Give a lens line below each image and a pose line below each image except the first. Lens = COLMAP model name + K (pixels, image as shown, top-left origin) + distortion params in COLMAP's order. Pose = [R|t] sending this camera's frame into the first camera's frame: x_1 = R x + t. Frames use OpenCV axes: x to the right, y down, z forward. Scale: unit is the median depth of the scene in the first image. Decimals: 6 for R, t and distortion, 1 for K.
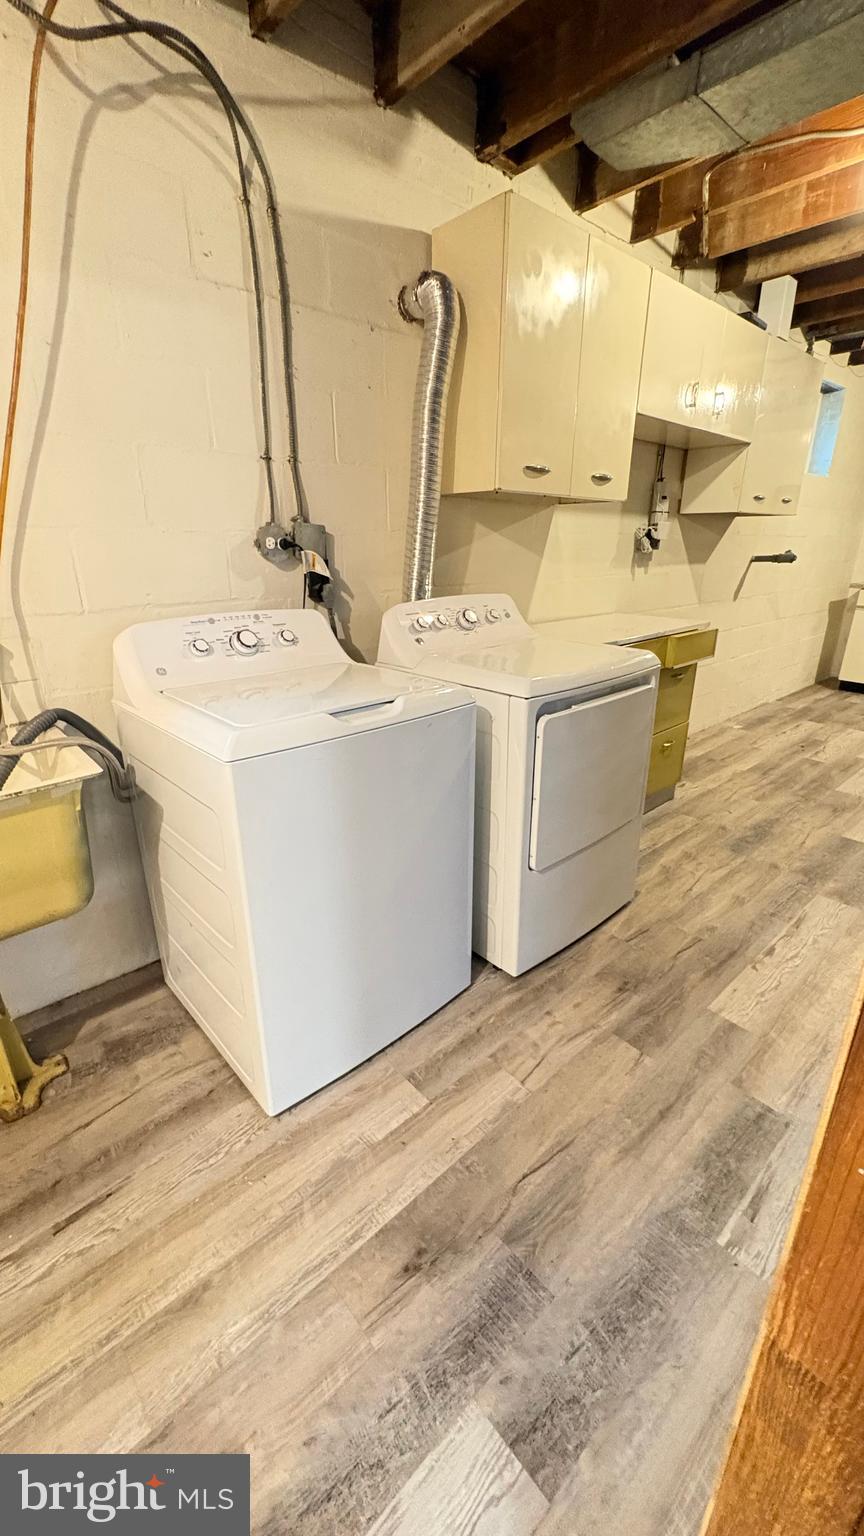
lens RADIAL K [[613.9, 0, 431.1], [0, 613.9, 768.5], [0, 0, 1]] dist [0.000347, -0.000850]
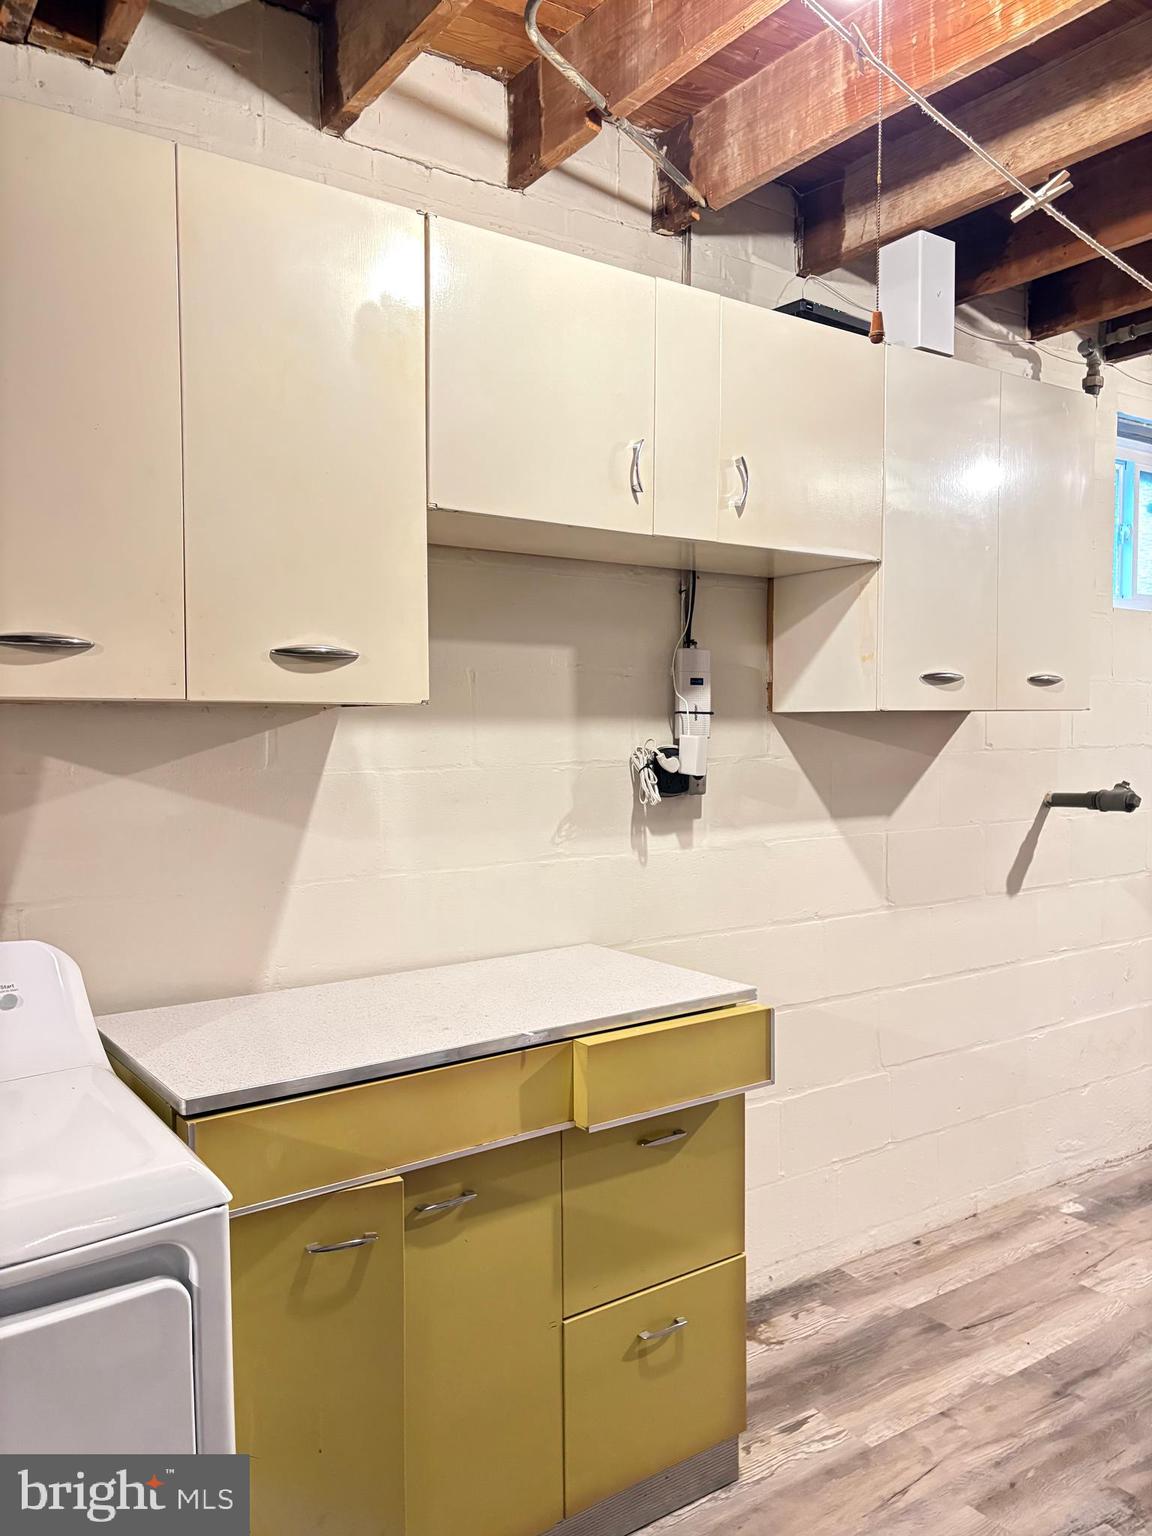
lens RADIAL K [[1168.7, 0, 575.1], [0, 1168.7, 773.8], [0, 0, 1]] dist [0.038587, -0.029911]
pose [[0.991821, -0.000814, -0.127632, 0.394883], [-0.038380, 0.951796, -0.304321, -0.126959], [0.121728, 0.306730, 0.943980, 0.236943]]
